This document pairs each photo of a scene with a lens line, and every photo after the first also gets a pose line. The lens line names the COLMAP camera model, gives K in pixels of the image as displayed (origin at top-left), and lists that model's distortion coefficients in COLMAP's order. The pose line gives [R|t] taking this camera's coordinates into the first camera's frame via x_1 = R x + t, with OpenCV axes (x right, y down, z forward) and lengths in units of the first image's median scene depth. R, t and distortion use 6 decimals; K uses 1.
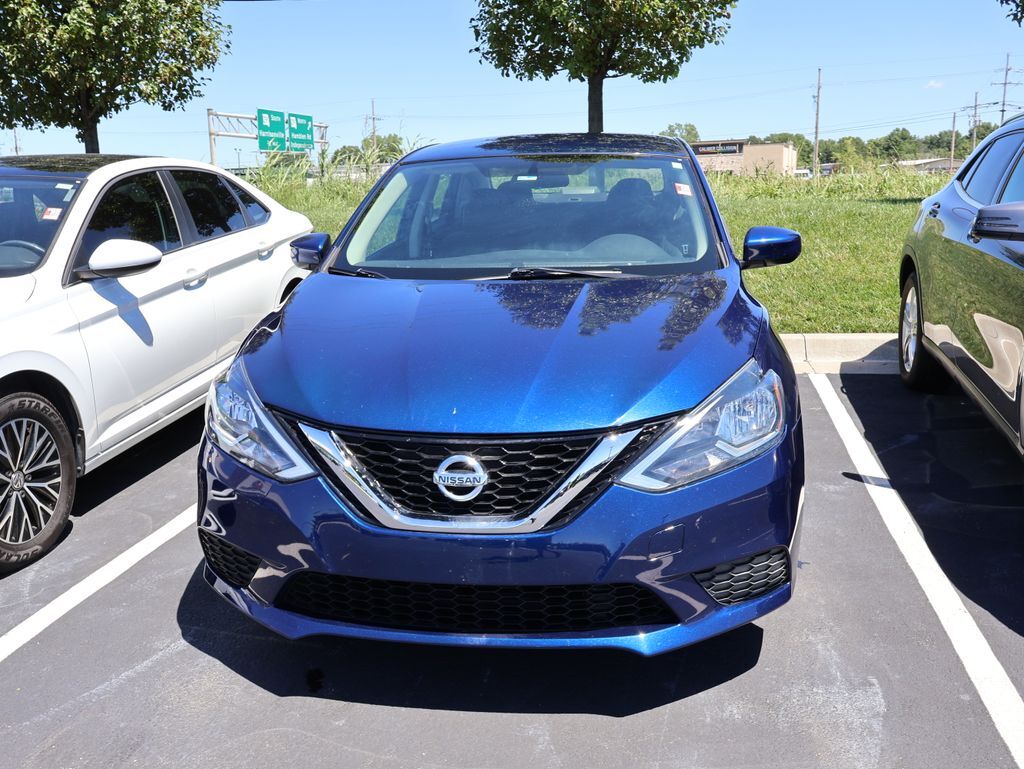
lens RADIAL K [[954.2, 0, 538.0], [0, 954.2, 386.4], [0, 0, 1]] dist [-0.006074, -0.004922]
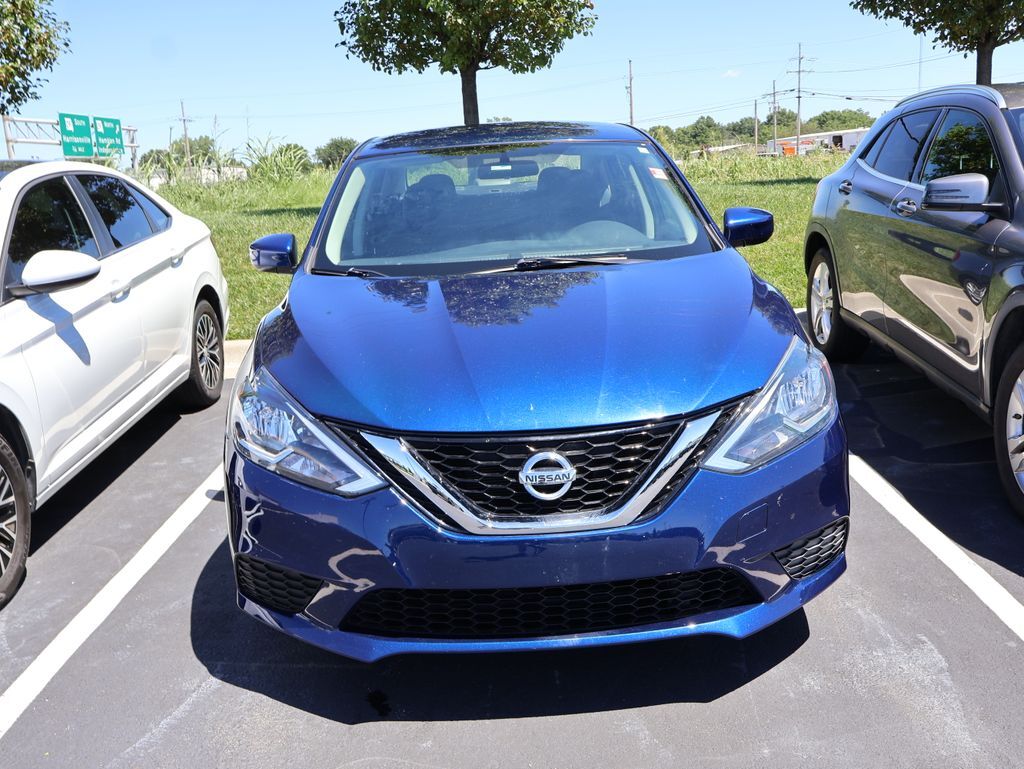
lens RADIAL K [[950.0, 0, 512.0], [0, 950.0, 384.5], [0, 0, 1]] dist [-0.002350, -0.013040]
pose [[0.985504, -0.068829, 0.155064, -0.200220], [0.068318, 0.997626, 0.008624, -0.005242], [-0.155290, 0.002094, 0.987867, 0.043421]]
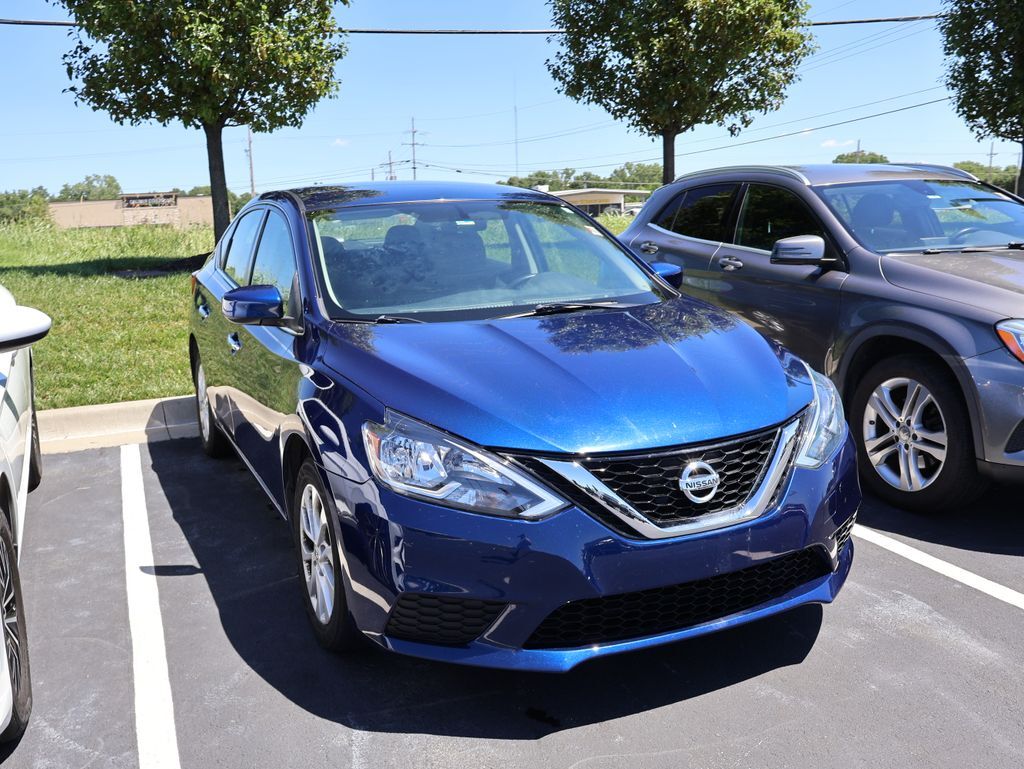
lens RADIAL K [[958.5, 0, 527.1], [0, 958.5, 385.1], [0, 0, 1]] dist [-0.006051, -0.003540]
pose [[0.831145, -0.102750, 0.546480, -0.658987], [0.132998, 0.990988, -0.015950, -0.019876], [-0.539916, 0.085938, 0.837321, 0.121217]]
